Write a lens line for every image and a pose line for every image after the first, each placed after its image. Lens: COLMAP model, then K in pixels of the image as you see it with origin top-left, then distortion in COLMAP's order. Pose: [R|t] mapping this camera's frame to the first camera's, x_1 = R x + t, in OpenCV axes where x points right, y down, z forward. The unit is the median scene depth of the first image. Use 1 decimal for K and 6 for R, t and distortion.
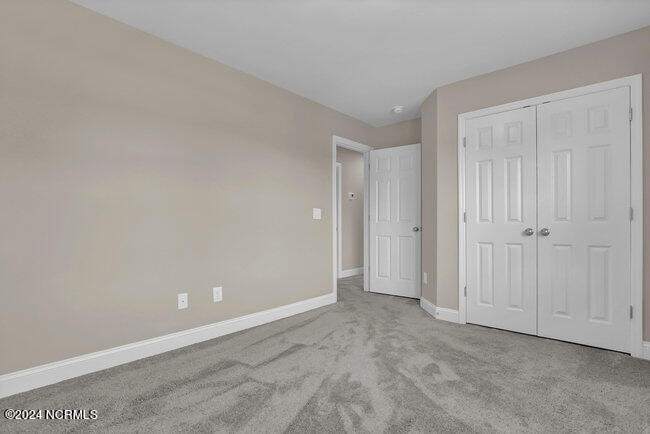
lens RADIAL K [[304.8, 0, 326.7], [0, 304.8, 217.8], [0, 0, 1]] dist [-0.022517, 0.001929]
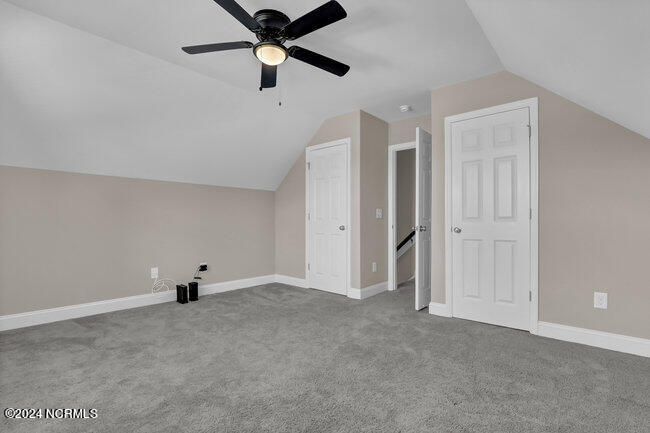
lens RADIAL K [[304.8, 0, 323.4], [0, 304.8, 218.5], [0, 0, 1]] dist [-0.022517, 0.001929]
pose [[0.997169, 0.002426, -0.075158, 0.283704], [-0.001603, 0.999938, 0.011004, -0.007317], [0.075180, -0.010853, 0.997111, -0.258088]]
